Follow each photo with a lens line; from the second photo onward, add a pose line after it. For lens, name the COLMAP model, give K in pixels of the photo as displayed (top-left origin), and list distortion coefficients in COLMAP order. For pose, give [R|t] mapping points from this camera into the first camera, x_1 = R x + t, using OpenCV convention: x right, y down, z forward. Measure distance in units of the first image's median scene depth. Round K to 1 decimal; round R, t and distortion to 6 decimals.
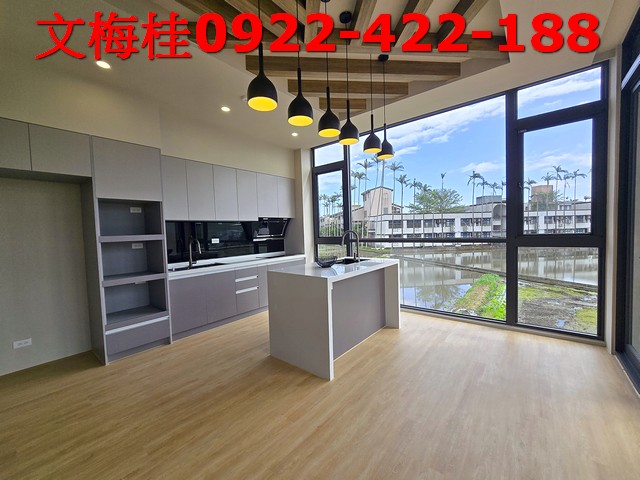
lens RADIAL K [[260.3, 0, 318.2], [0, 260.3, 241.2], [0, 0, 1]] dist [0.001129, 0.000060]
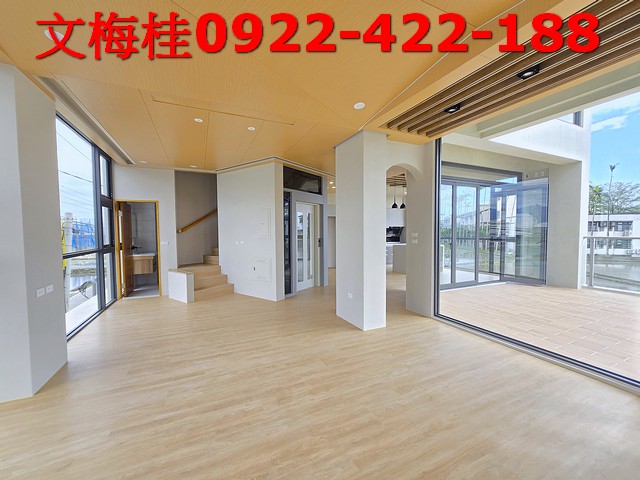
lens RADIAL K [[260.3, 0, 317.9], [0, 260.3, 240.7], [0, 0, 1]] dist [0.001129, 0.000060]
pose [[0.899955, 0.044600, -0.433696, 0.018798], [-0.043080, 0.998983, 0.013336, 0.002716], [0.433849, 0.006681, 0.900961, -0.120163]]
